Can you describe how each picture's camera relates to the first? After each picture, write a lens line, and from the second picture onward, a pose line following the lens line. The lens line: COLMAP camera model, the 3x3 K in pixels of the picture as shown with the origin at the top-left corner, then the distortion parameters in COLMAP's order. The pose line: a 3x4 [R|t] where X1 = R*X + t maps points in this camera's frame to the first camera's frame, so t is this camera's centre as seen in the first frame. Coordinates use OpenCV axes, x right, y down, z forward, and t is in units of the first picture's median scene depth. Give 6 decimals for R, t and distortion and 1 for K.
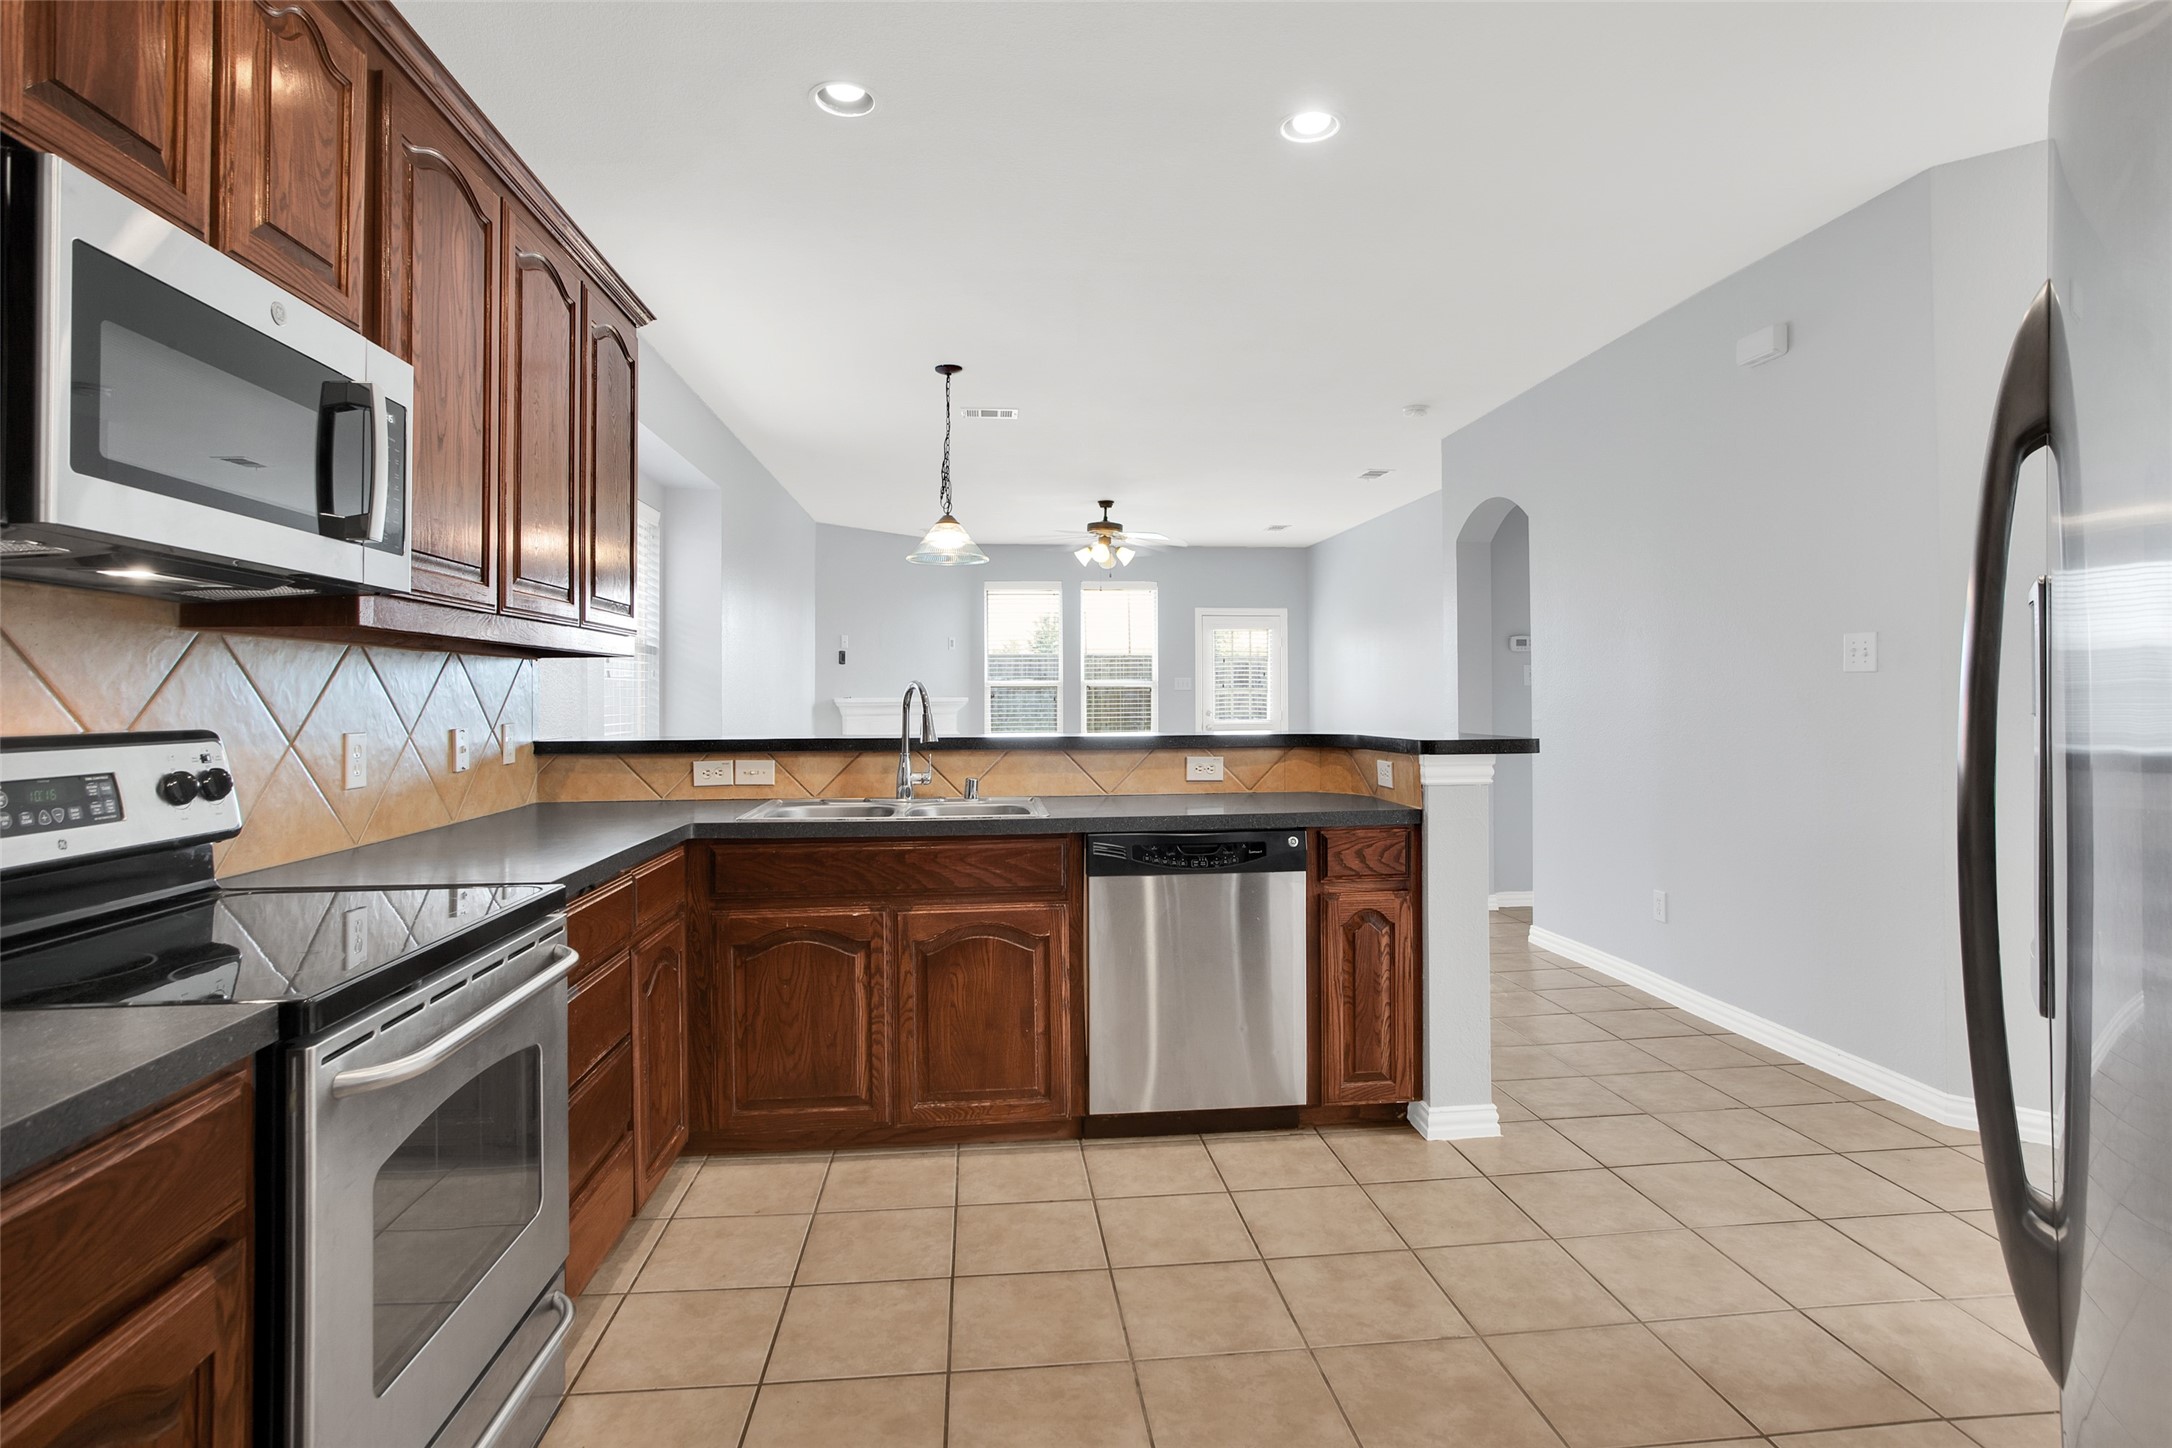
lens RADIAL K [[1111.8, 0, 1084.3], [0, 1111.8, 702.9], [0, 0, 1]] dist [-0.042453, 0.019325]
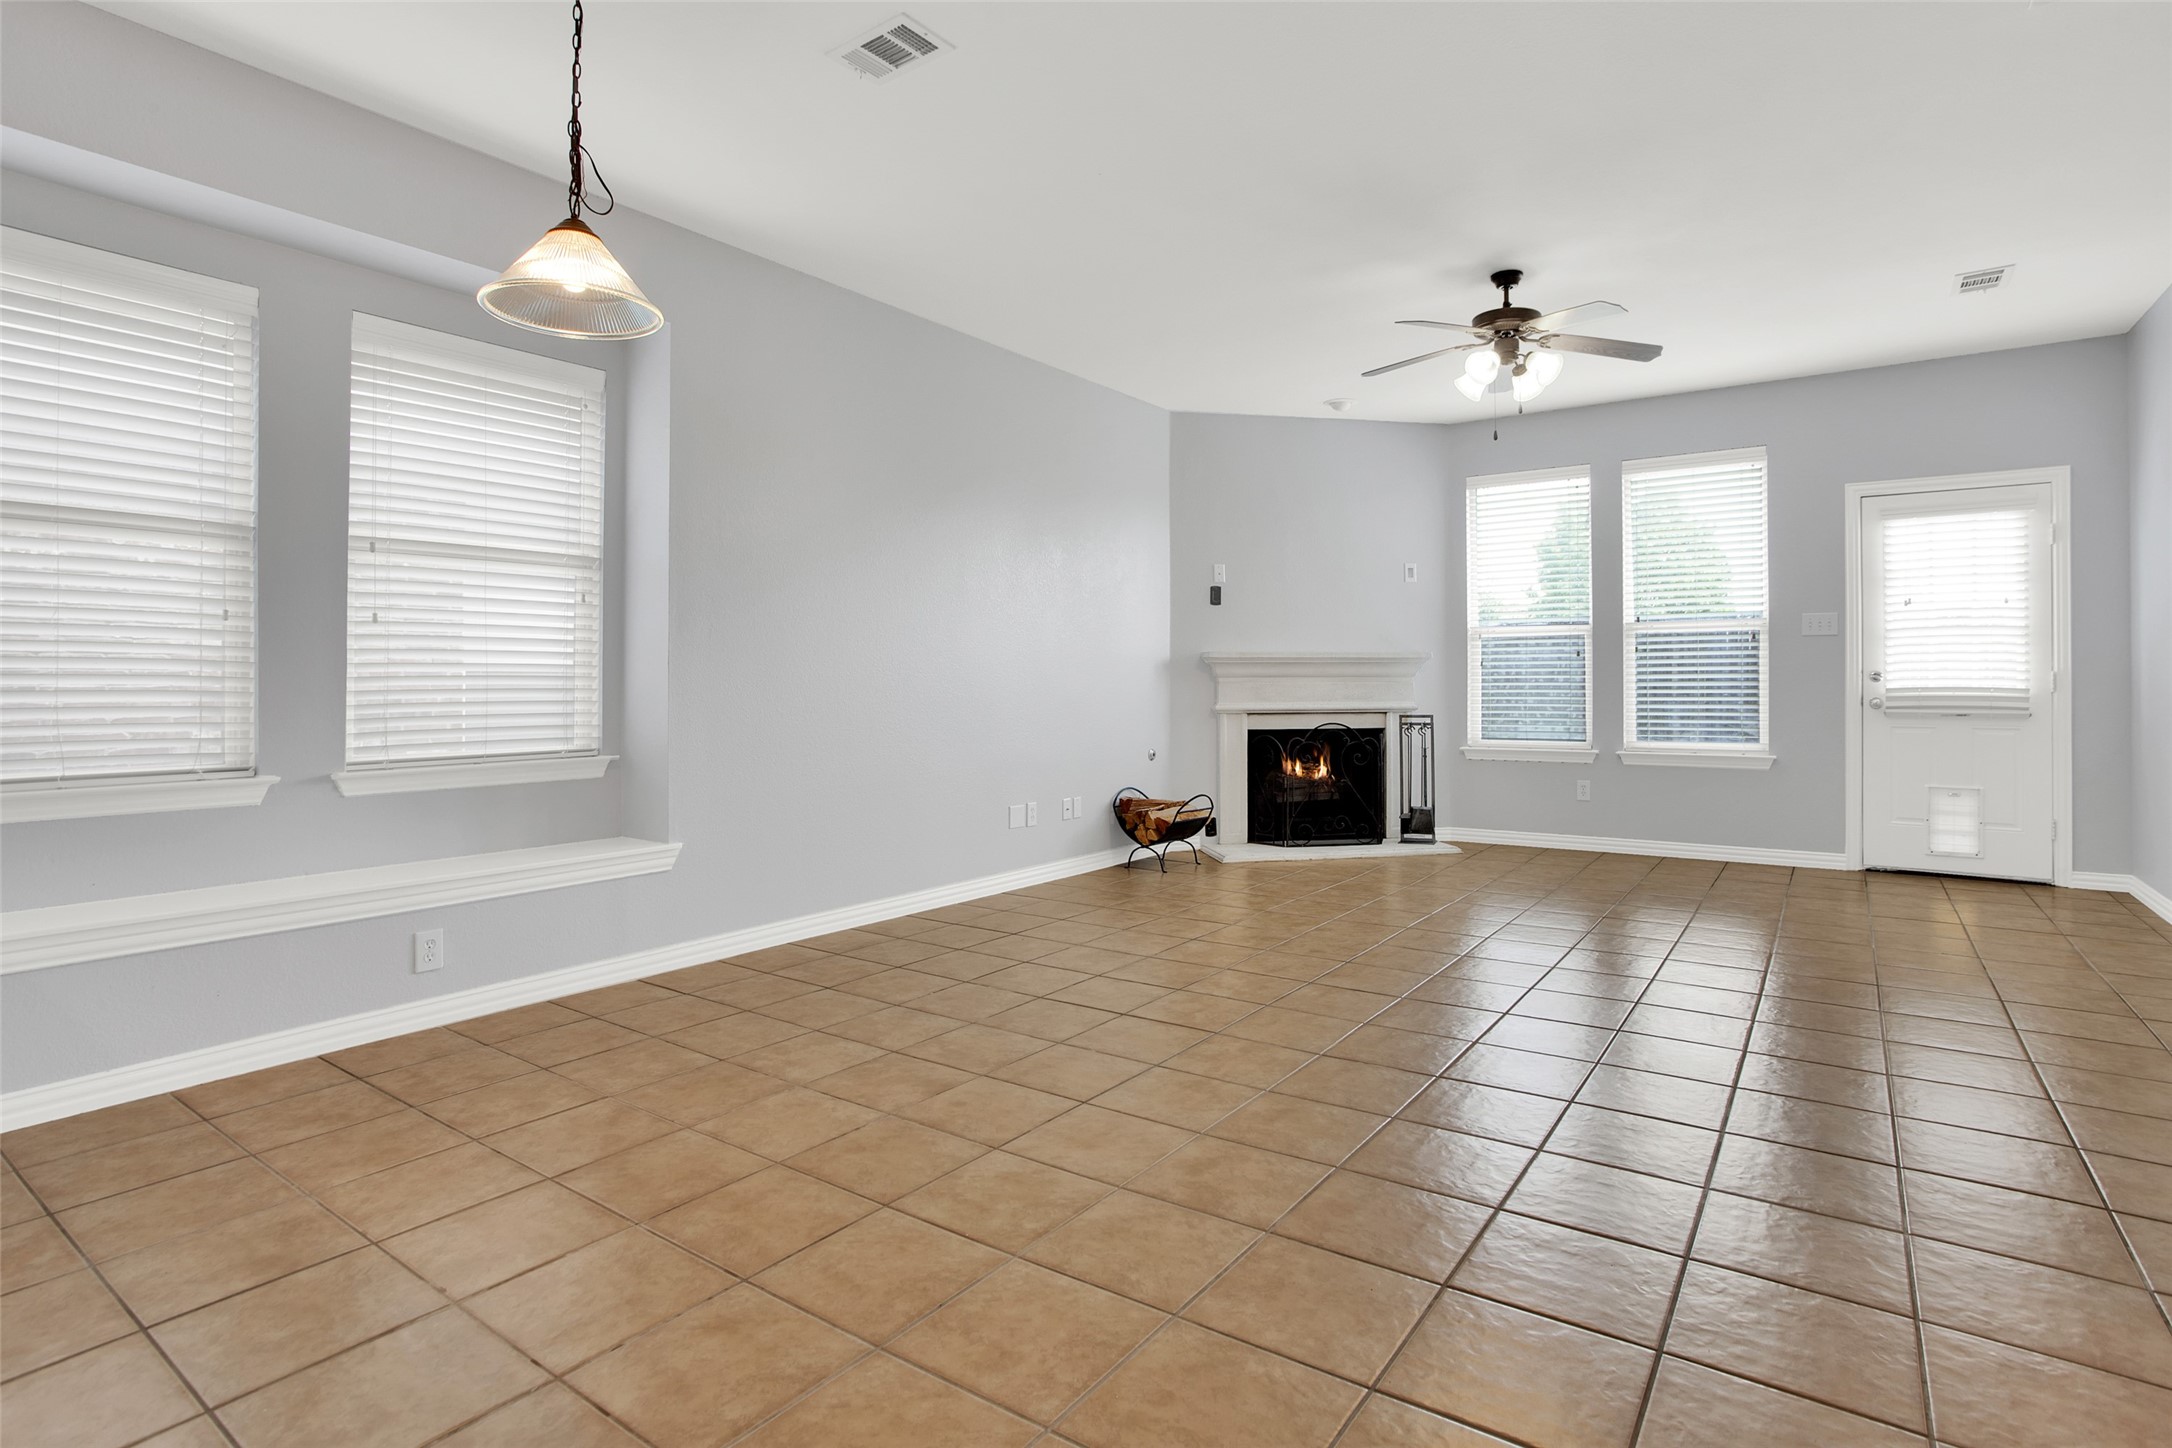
lens RADIAL K [[1111.8, 0, 1112.2], [0, 1111.8, 688.3], [0, 0, 1]] dist [-0.042453, 0.019325]
pose [[0.775303, 0.006345, -0.631557, 0.716422], [-0.003148, 0.999976, 0.006182, 0.057282], [0.631581, -0.002805, 0.775305, 1.602947]]
